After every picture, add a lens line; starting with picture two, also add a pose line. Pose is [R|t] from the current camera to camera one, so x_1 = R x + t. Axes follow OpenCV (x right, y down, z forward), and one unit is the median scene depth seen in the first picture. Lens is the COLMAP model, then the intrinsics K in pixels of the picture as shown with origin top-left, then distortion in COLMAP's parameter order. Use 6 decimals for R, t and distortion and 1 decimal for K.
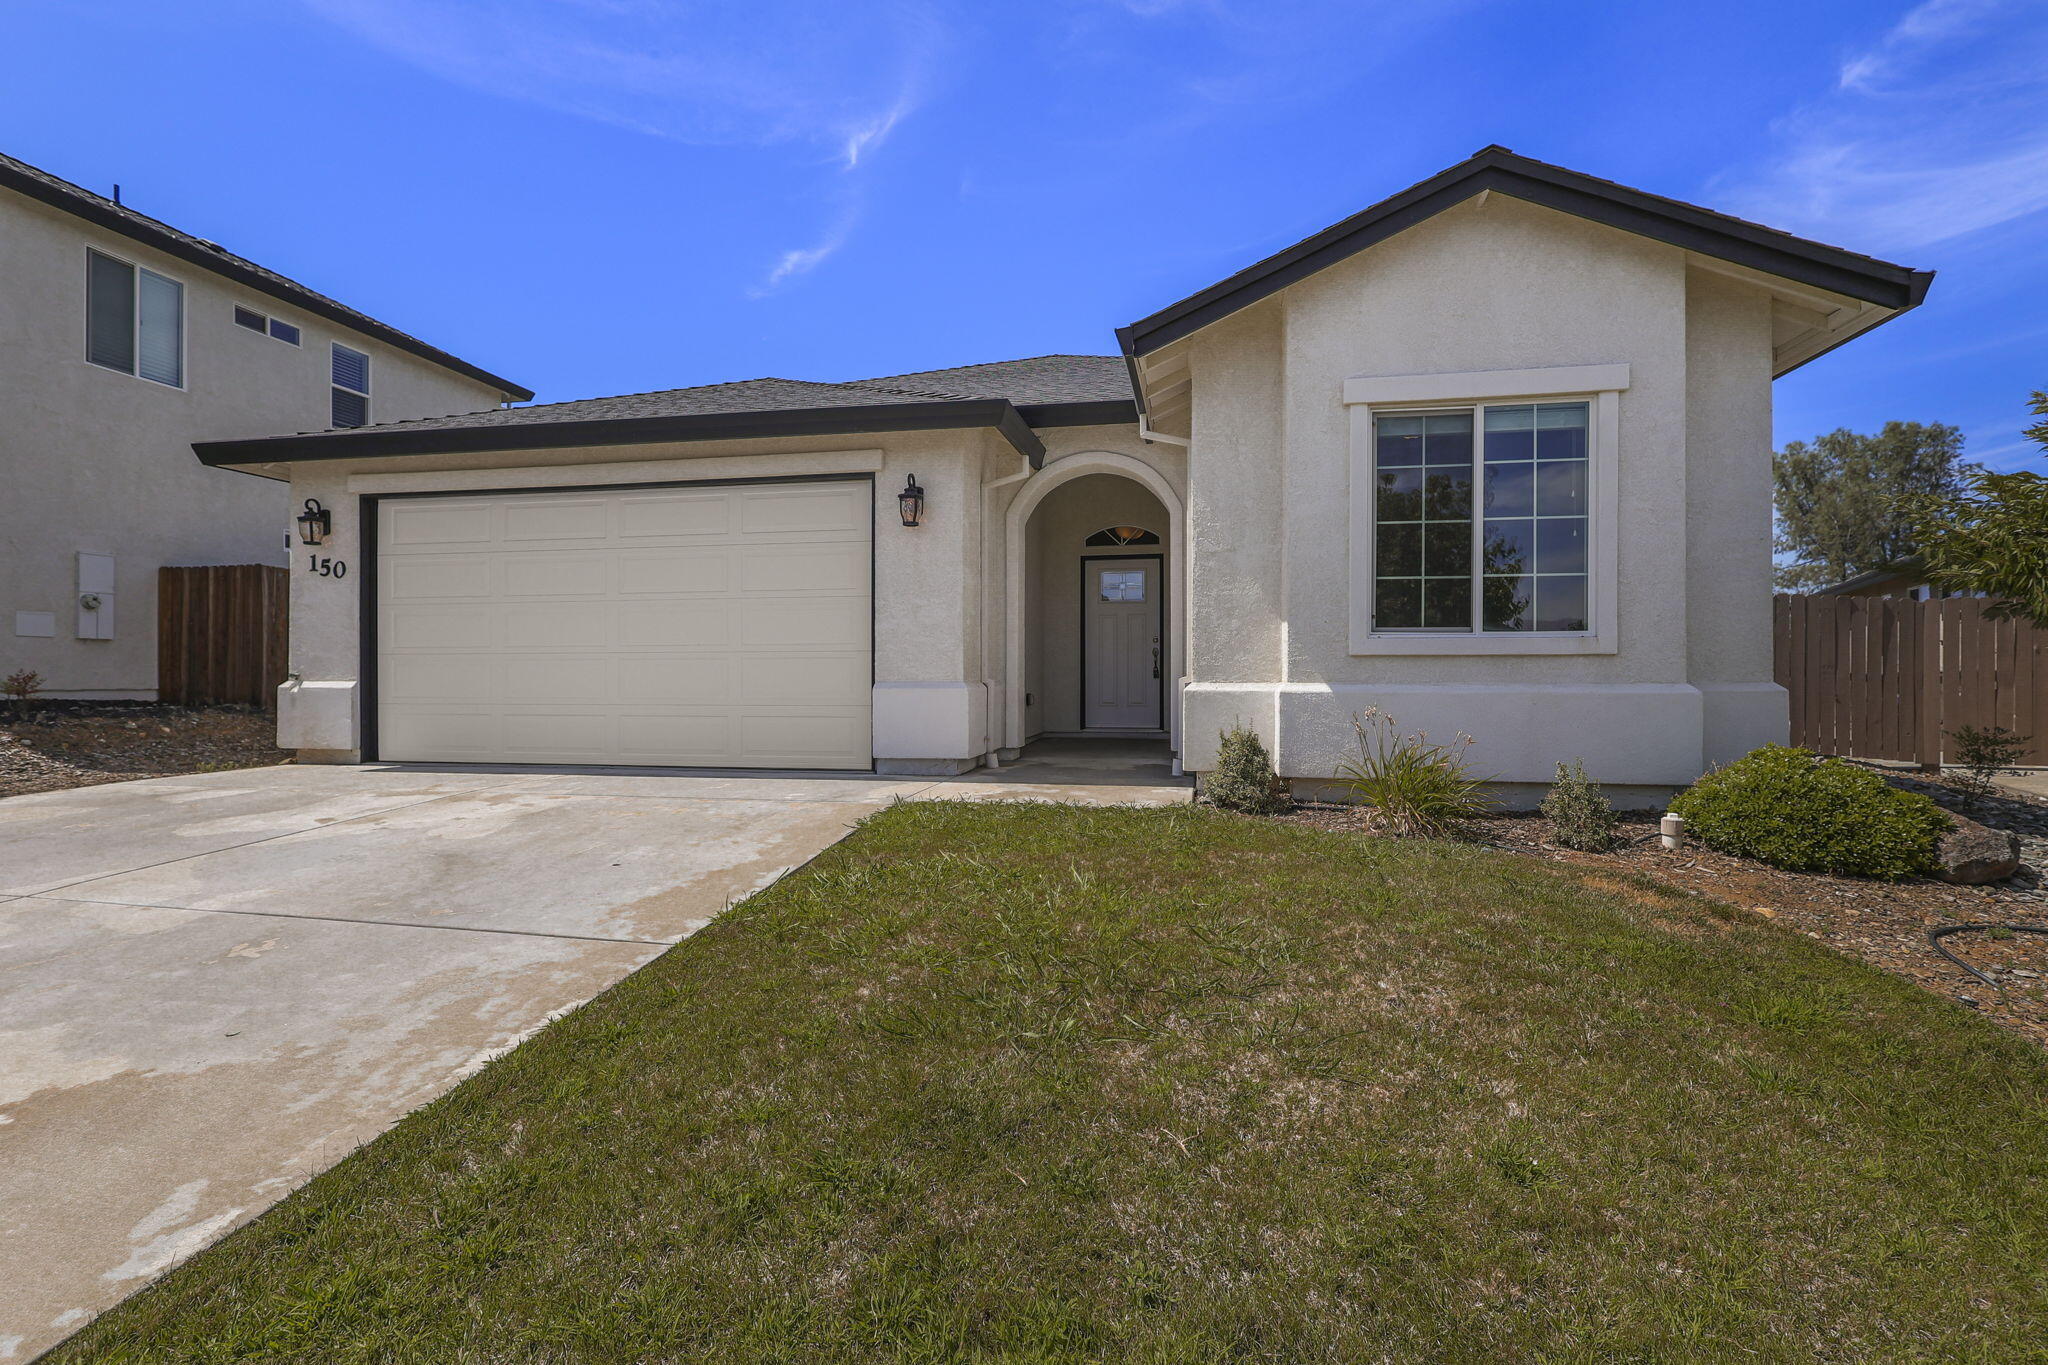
lens RADIAL K [[951.6, 0, 1020.7], [0, 951.6, 675.3], [0, 0, 1]] dist [0.002144, 0.000837]
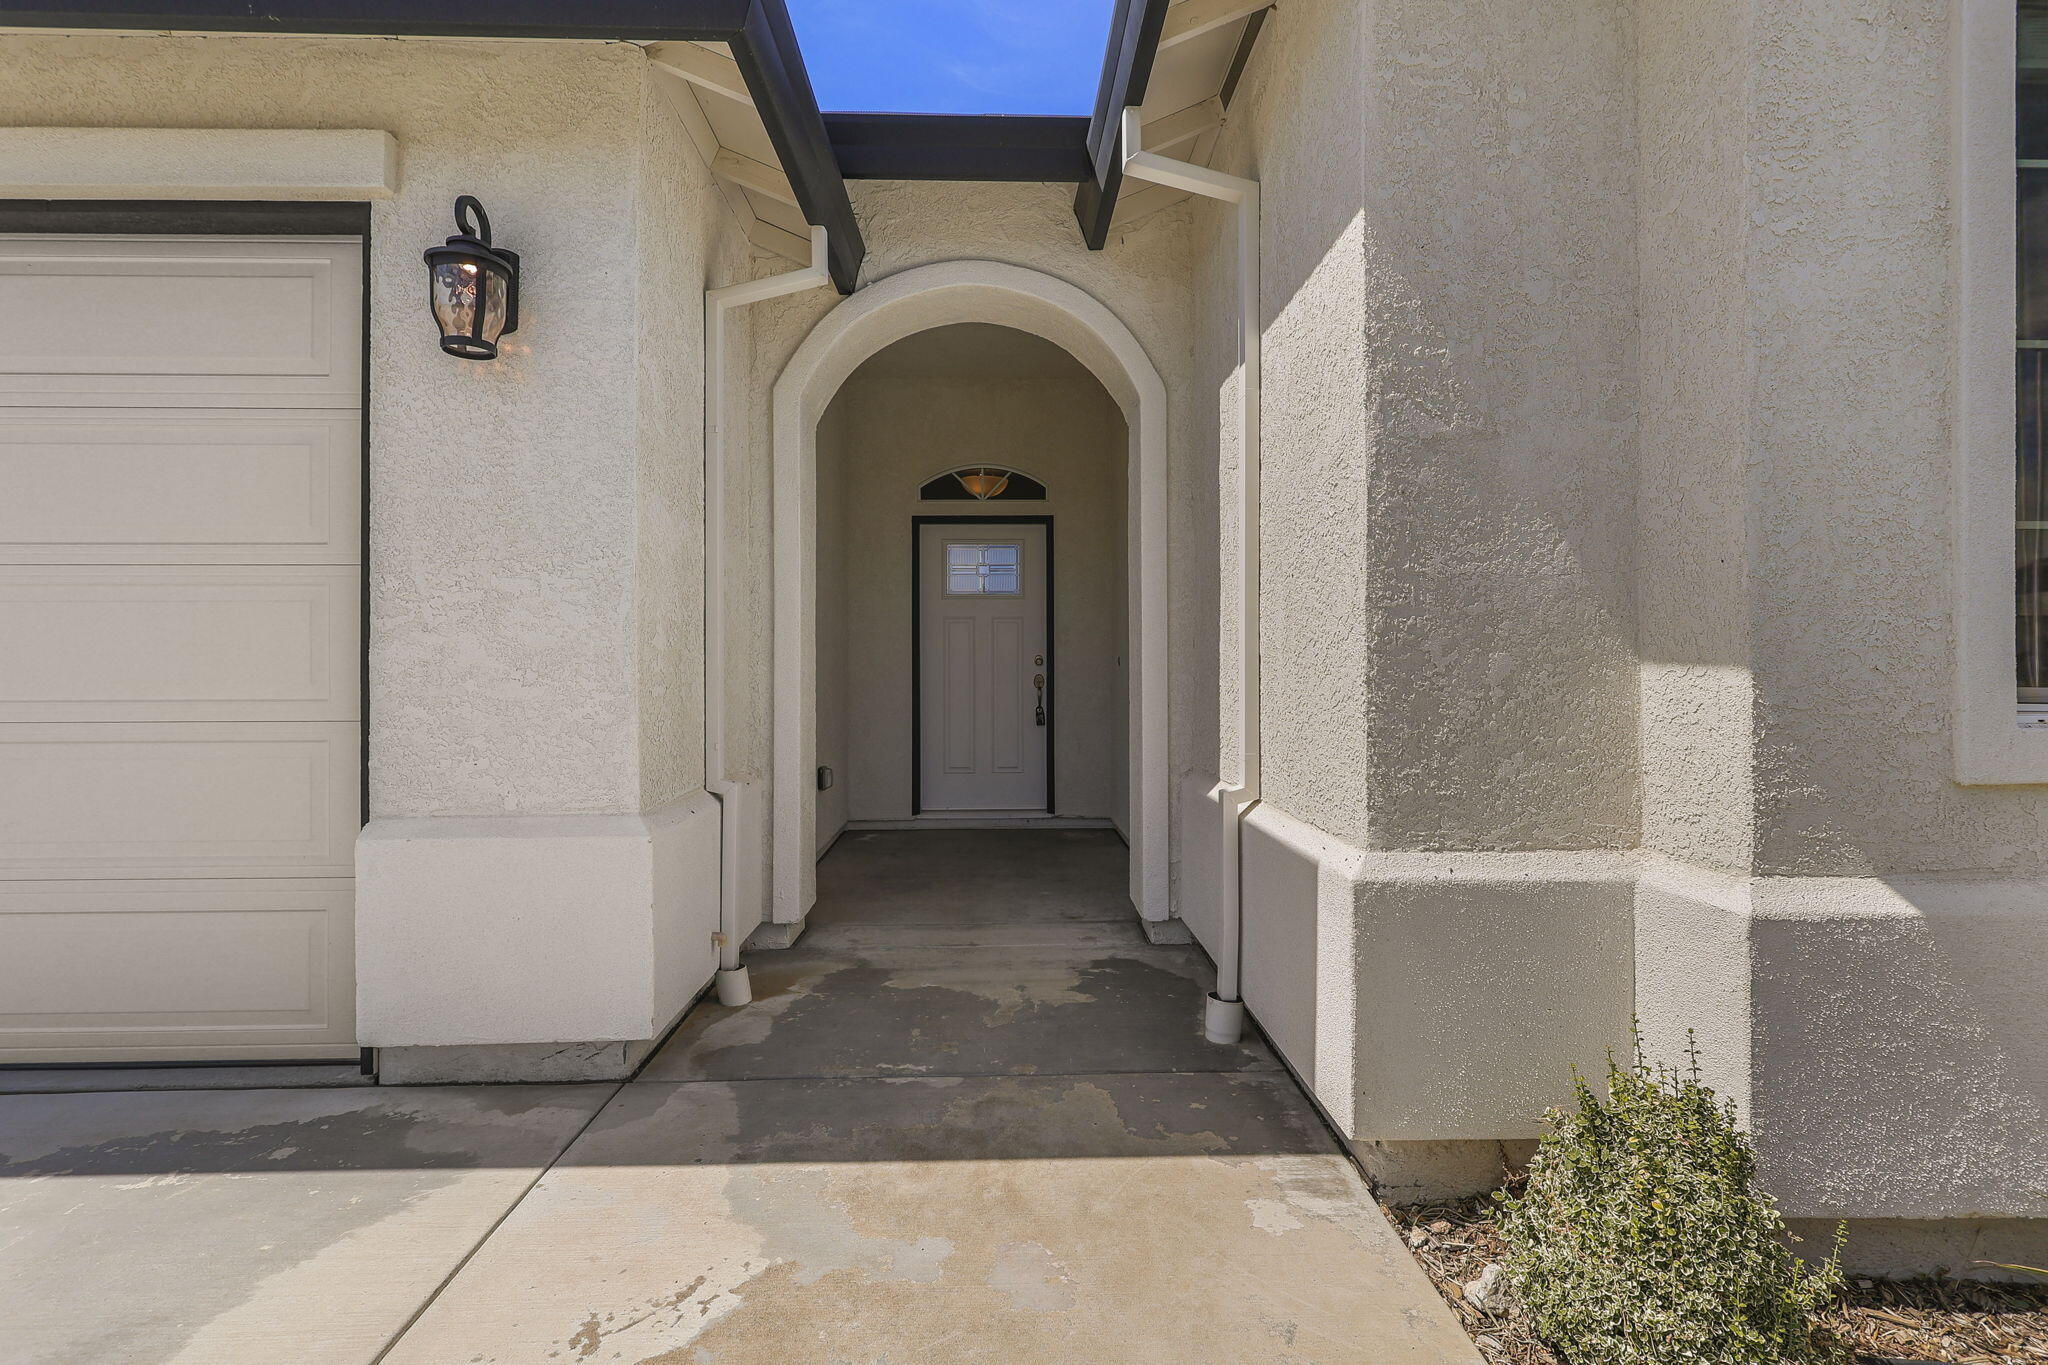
lens RADIAL K [[951.6, 0, 1020.7], [0, 951.6, 675.3], [0, 0, 1]] dist [0.002144, 0.000837]
pose [[0.975246, -0.001982, 0.221114, -0.001404], [0.001261, 0.999993, 0.003401, -0.043145], [-0.221119, -0.003038, 0.975242, 0.600324]]
